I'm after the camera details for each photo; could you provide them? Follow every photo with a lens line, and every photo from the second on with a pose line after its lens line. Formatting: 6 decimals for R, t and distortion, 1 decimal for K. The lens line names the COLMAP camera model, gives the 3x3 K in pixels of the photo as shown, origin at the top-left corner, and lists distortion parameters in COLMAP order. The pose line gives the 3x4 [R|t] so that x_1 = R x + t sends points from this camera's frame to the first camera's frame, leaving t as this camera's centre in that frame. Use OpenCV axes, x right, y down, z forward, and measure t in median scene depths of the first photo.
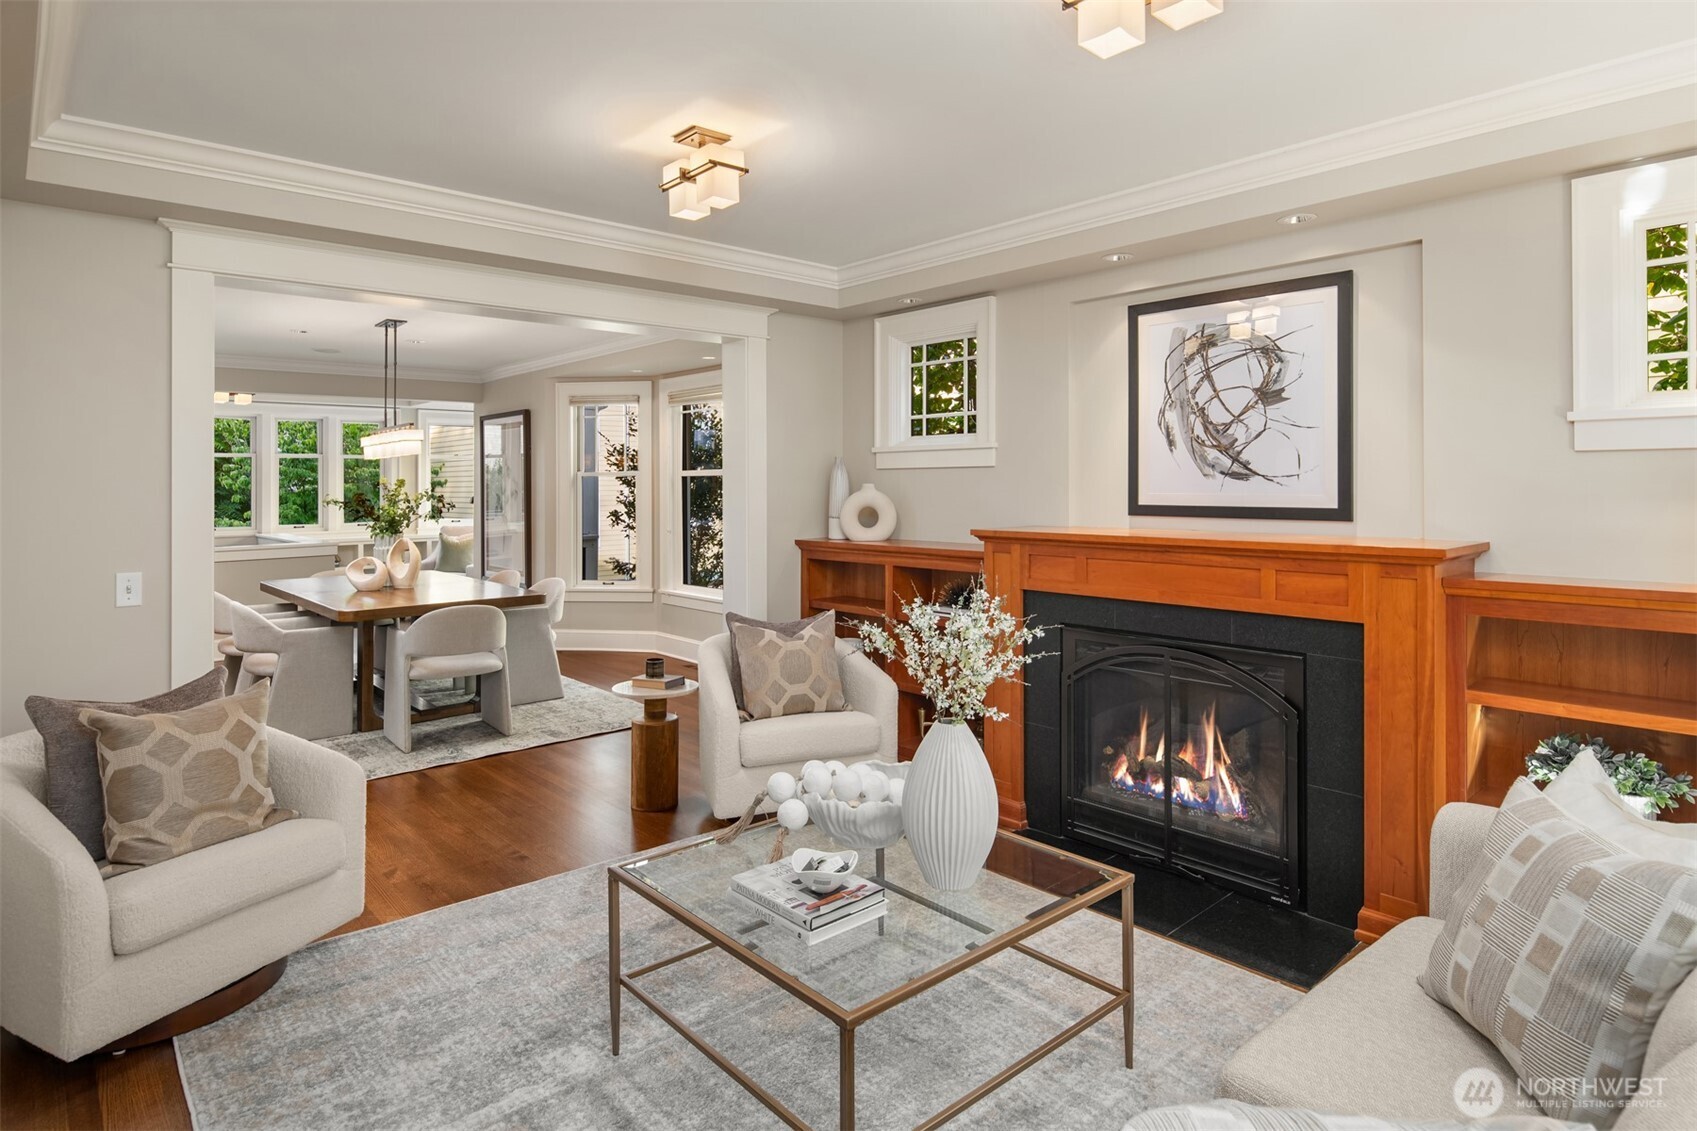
lens RADIAL K [[943.1, 0, 849.1], [0, 943.1, 492.0], [0, 0, 1]] dist [-0.003175, -0.009893]
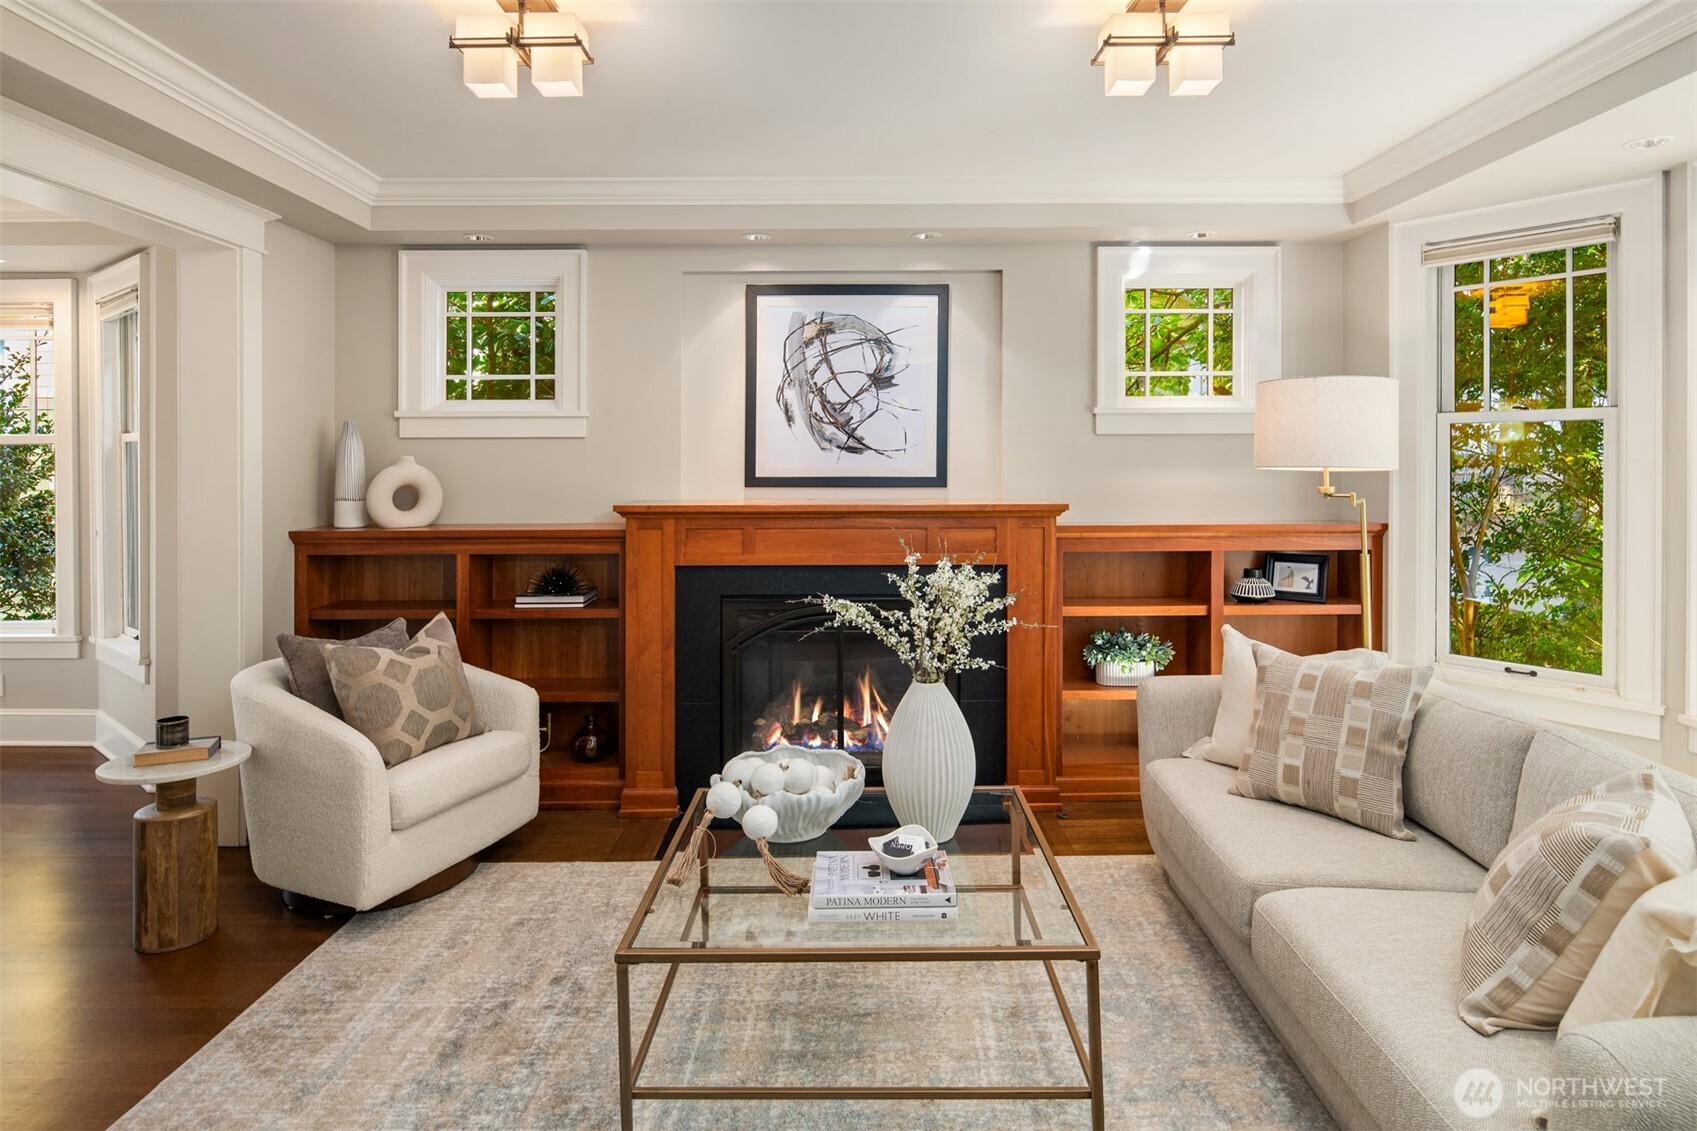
lens RADIAL K [[943.1, 0, 931.4], [0, 943.1, 472.0], [0, 0, 1]] dist [-0.003175, -0.009893]
pose [[0.654518, -0.006356, 0.756020, -0.377223], [0.006056, 0.999977, 0.003164, 0.006574], [-0.756022, 0.002507, 0.654541, 0.181272]]
